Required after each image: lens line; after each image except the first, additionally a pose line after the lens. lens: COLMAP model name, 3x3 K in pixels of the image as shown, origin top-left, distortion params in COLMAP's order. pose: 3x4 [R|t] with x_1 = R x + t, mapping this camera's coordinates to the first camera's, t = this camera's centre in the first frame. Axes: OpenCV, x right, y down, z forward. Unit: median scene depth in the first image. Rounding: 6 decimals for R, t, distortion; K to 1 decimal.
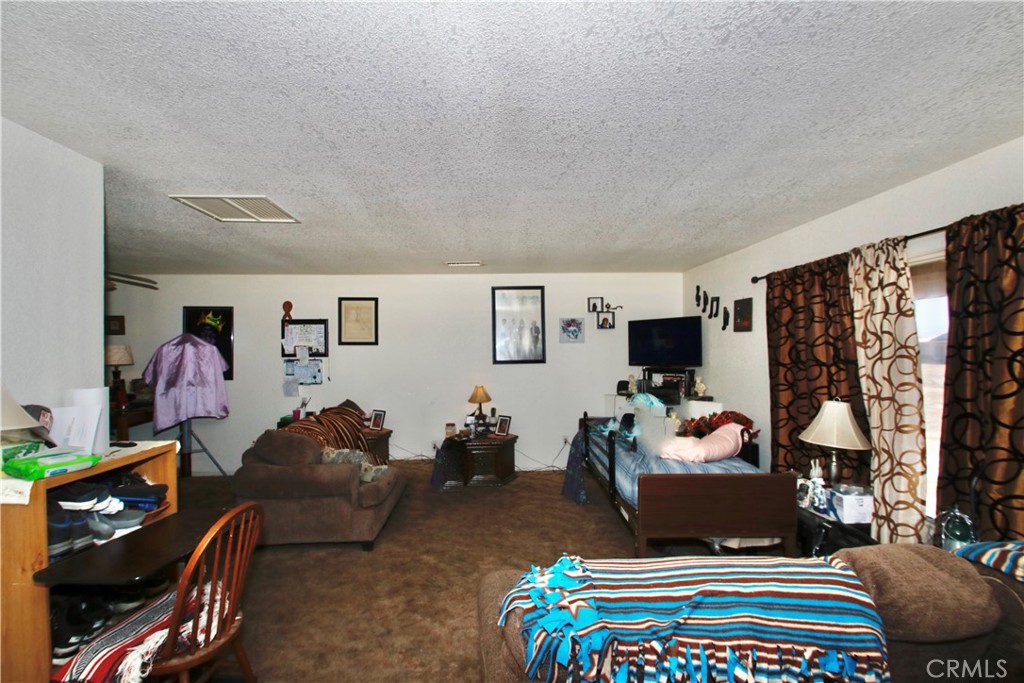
lens RADIAL K [[476.7, 0, 509.1], [0, 476.7, 342.6], [0, 0, 1]] dist [-0.001771, -0.000600]
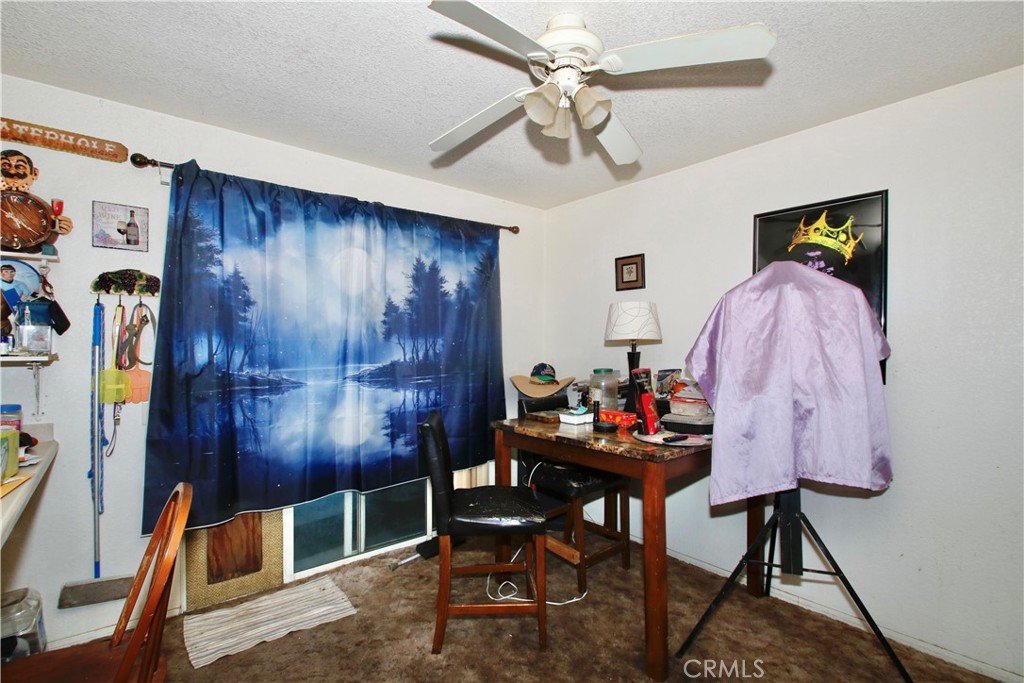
lens RADIAL K [[476.7, 0, 510.8], [0, 476.7, 342.6], [0, 0, 1]] dist [-0.001771, -0.000600]
pose [[0.619105, 0.003769, -0.785299, -0.496520], [-0.005114, 0.999987, 0.000769, 0.048439], [0.785291, 0.003540, 0.619116, 0.568224]]
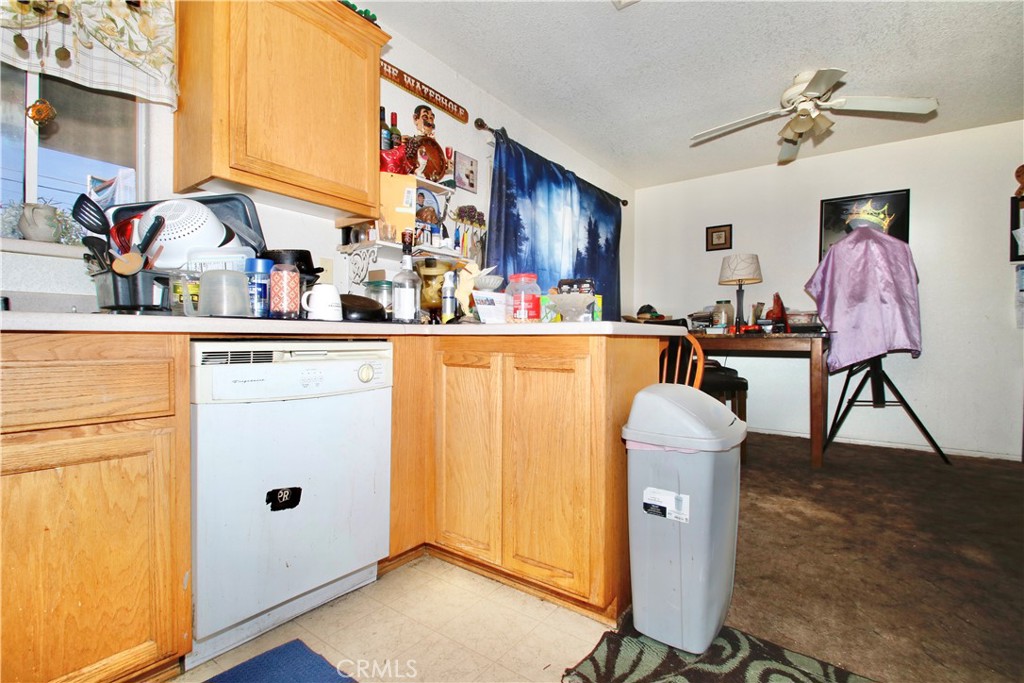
lens RADIAL K [[476.7, 0, 511.6], [0, 476.7, 339.6], [0, 0, 1]] dist [-0.001771, -0.000600]
pose [[0.790119, 0.013714, -0.612800, -0.642727], [-0.007884, 0.999894, 0.012211, 0.131249], [0.612902, -0.004817, 0.790144, 0.172628]]
